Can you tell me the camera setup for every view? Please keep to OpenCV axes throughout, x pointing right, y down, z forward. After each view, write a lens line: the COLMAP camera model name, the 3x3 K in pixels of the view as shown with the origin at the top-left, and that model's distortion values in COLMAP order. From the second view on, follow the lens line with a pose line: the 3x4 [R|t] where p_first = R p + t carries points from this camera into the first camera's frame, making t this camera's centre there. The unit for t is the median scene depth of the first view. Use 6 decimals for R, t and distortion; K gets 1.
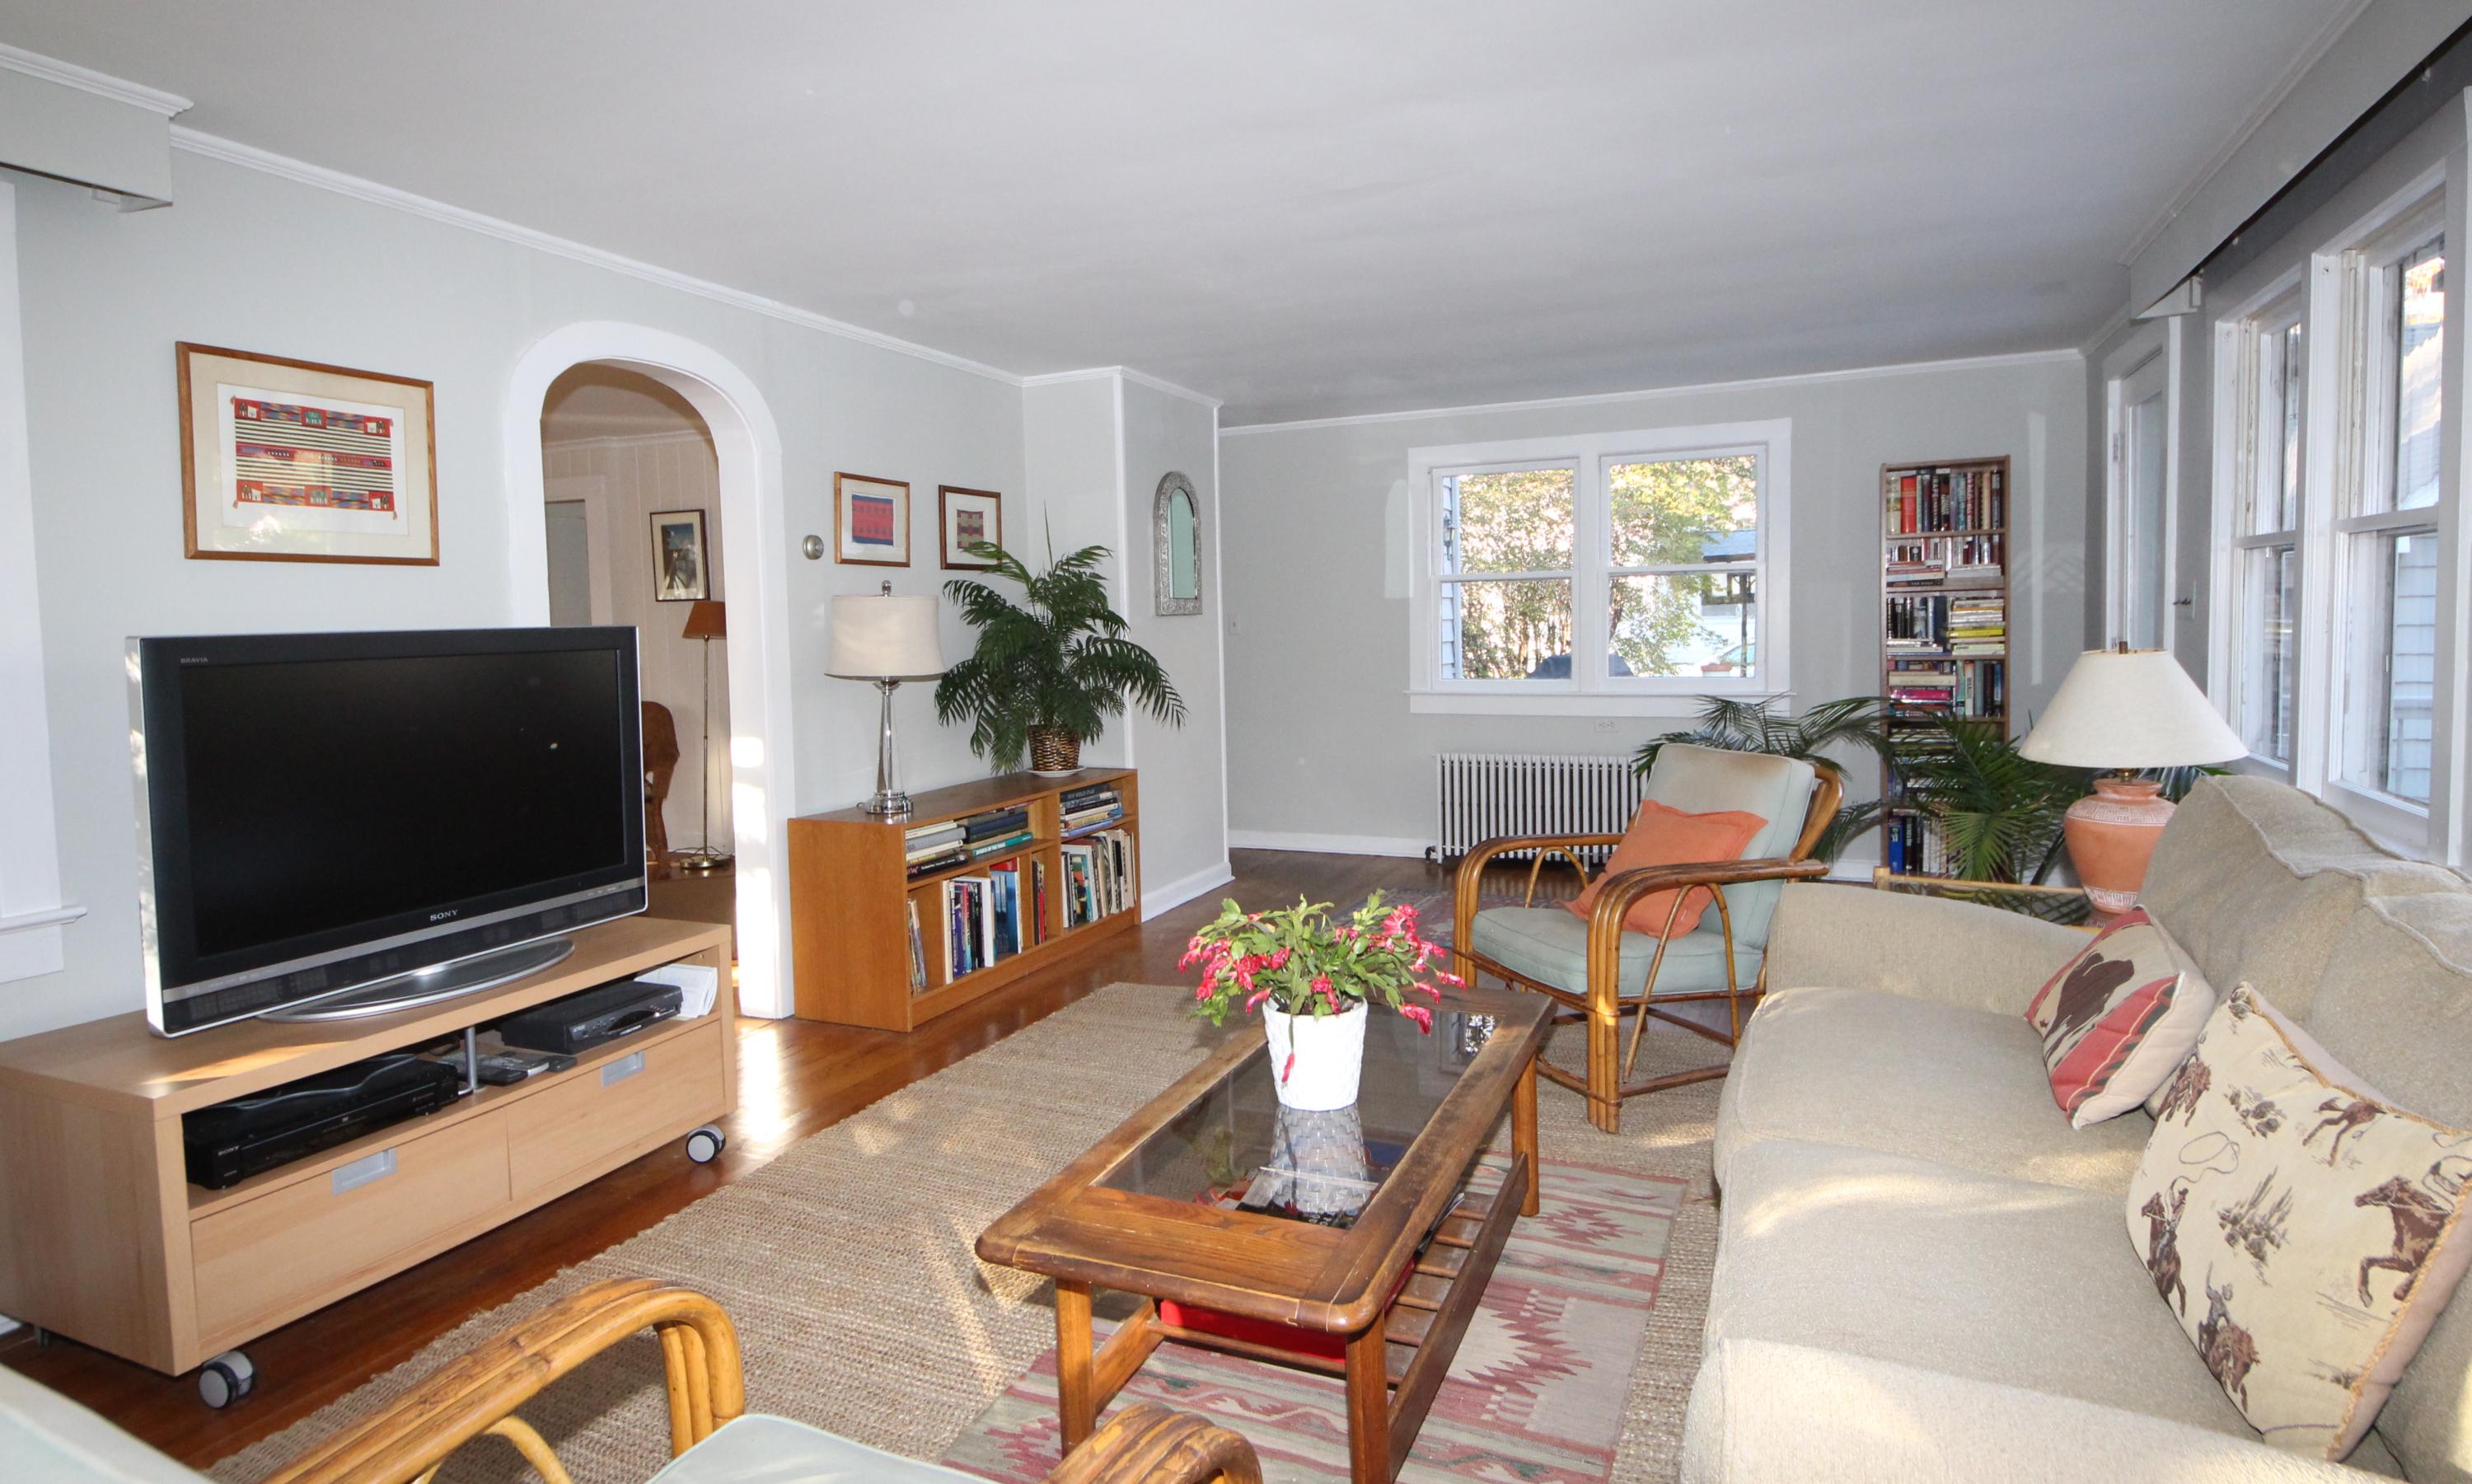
lens RADIAL K [[1297.6, 0, 1237.3], [0, 1297.6, 694.4], [0, 0, 1]] dist [-0.000220, -0.000099]
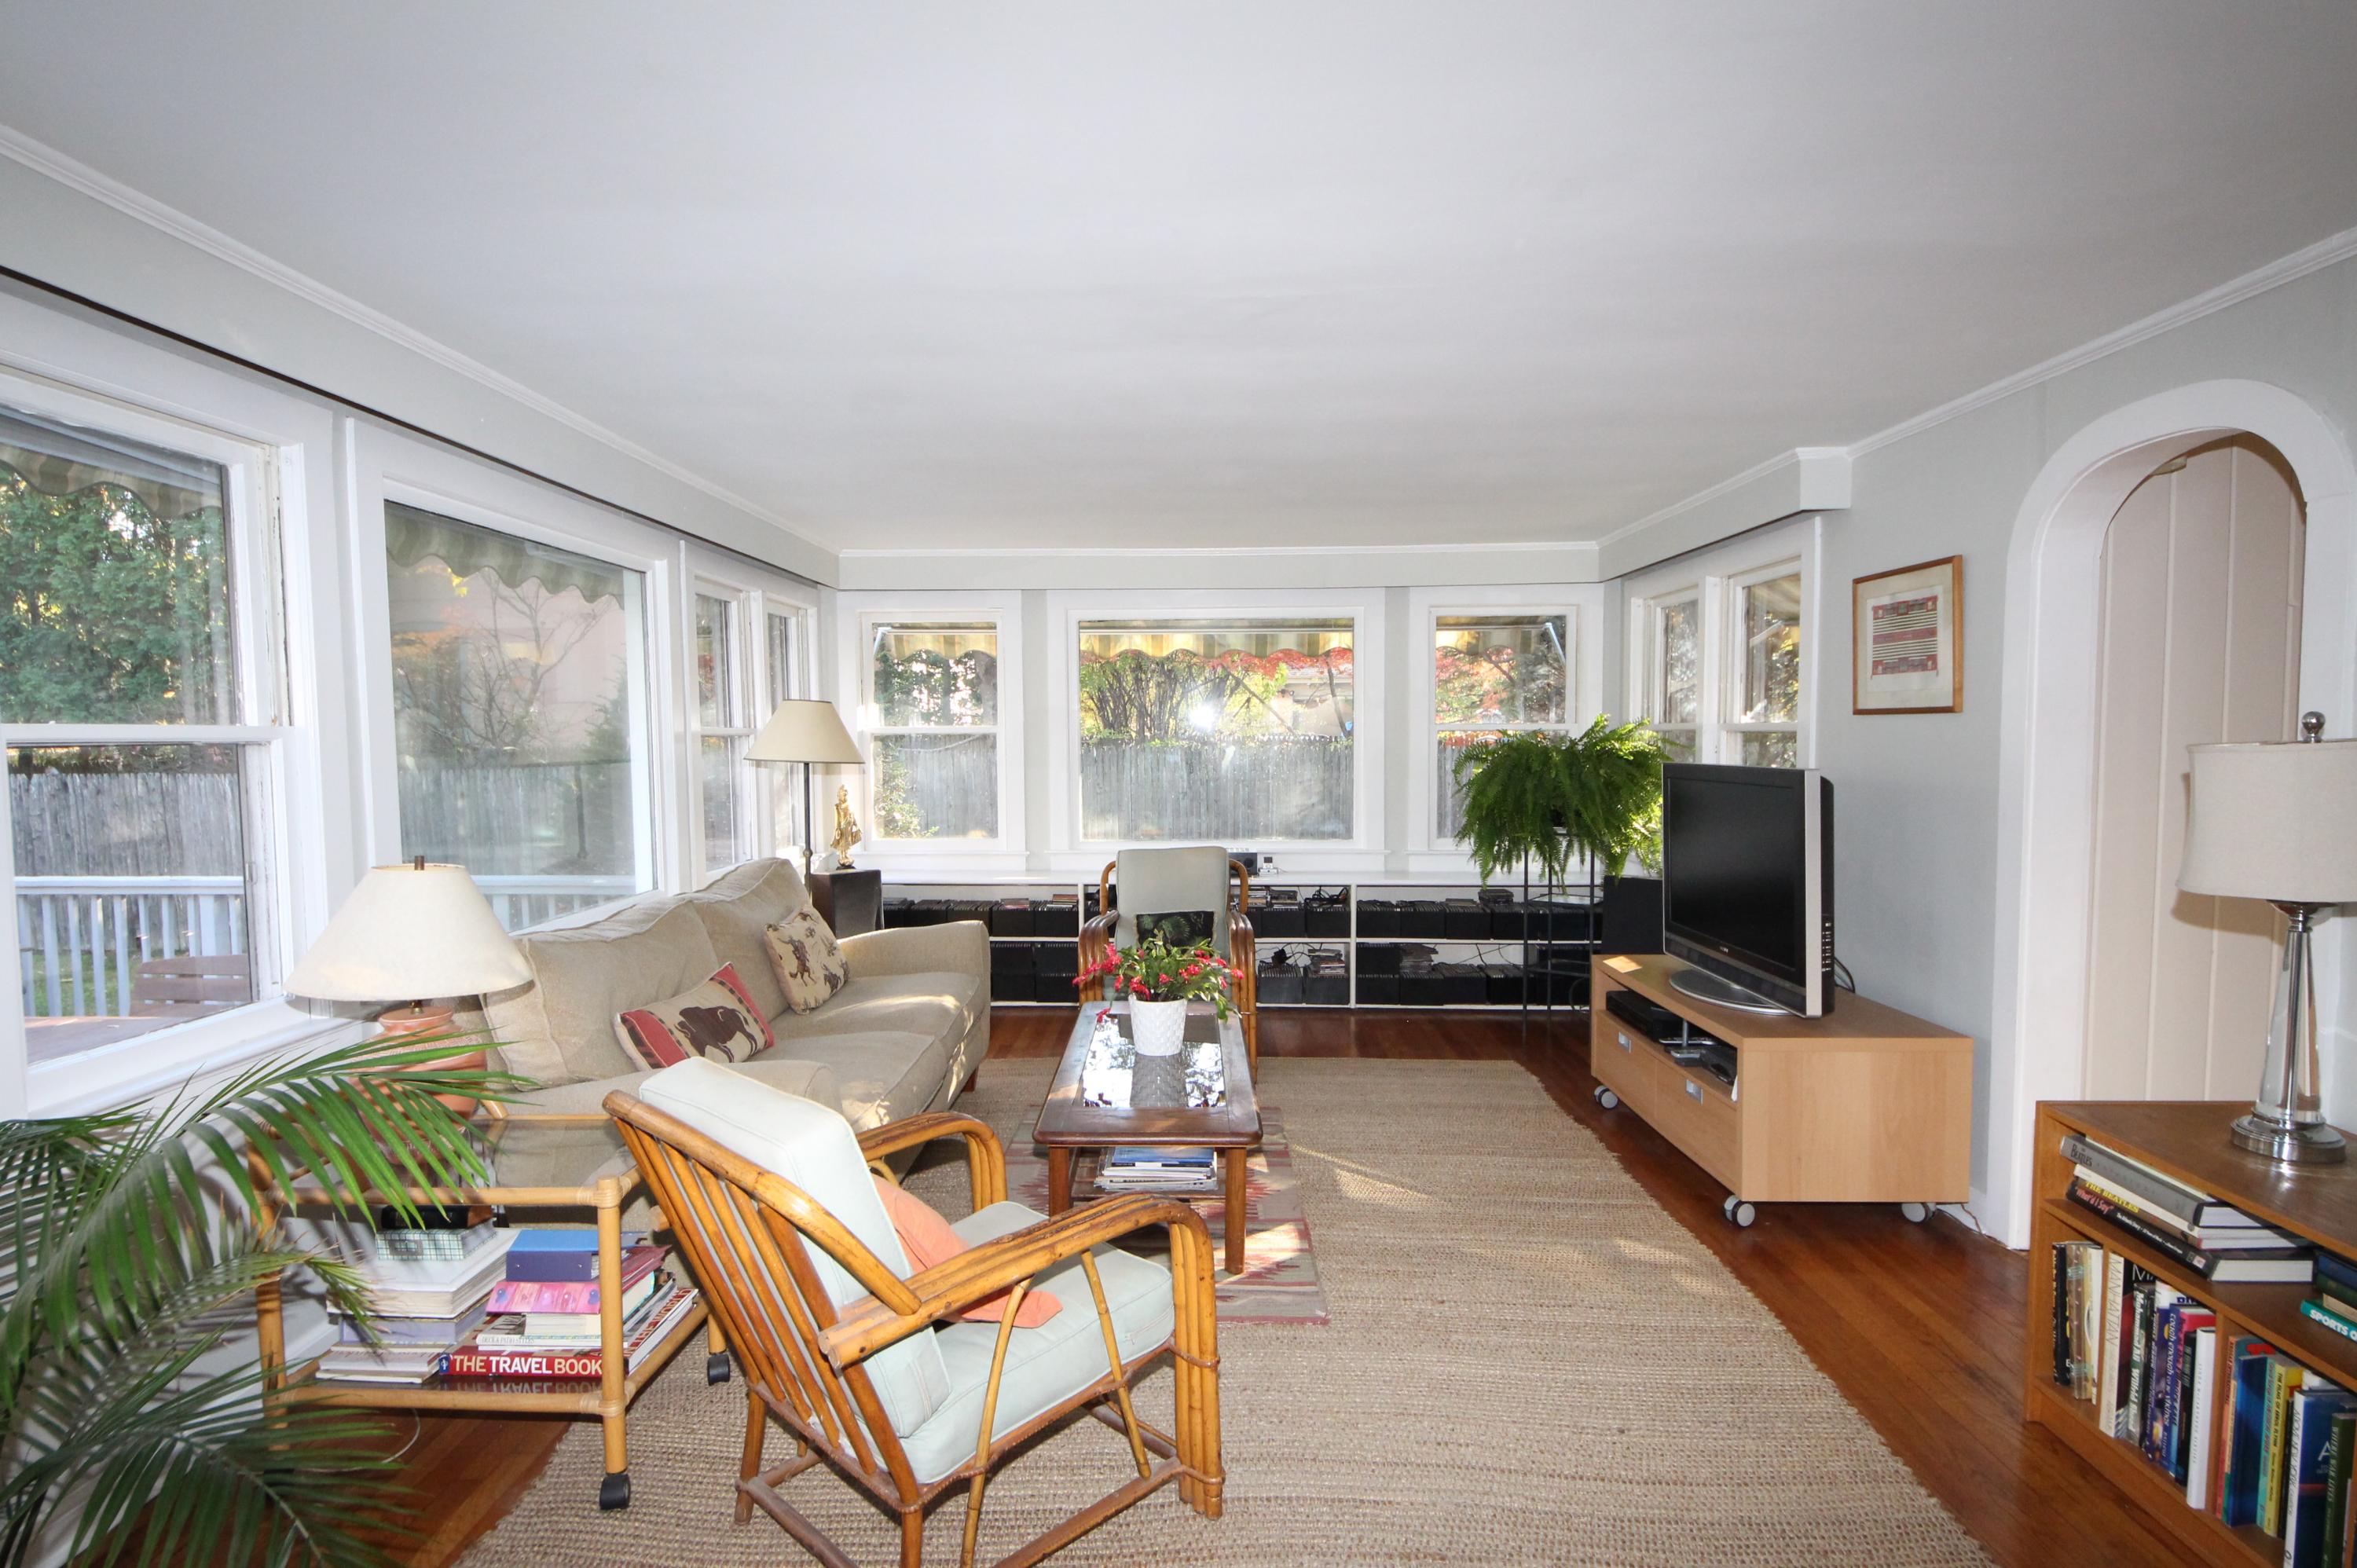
lens RADIAL K [[1120.7, 0, 1178.5], [0, 1120.7, 784.0], [0, 0, 1]] dist [-0.041460, -0.000156]
pose [[-0.919594, 0.044958, -0.390290, 0.443087], [0.001025, 0.993702, 0.112050, -0.154962], [0.392869, 0.102641, -0.913848, 1.732266]]
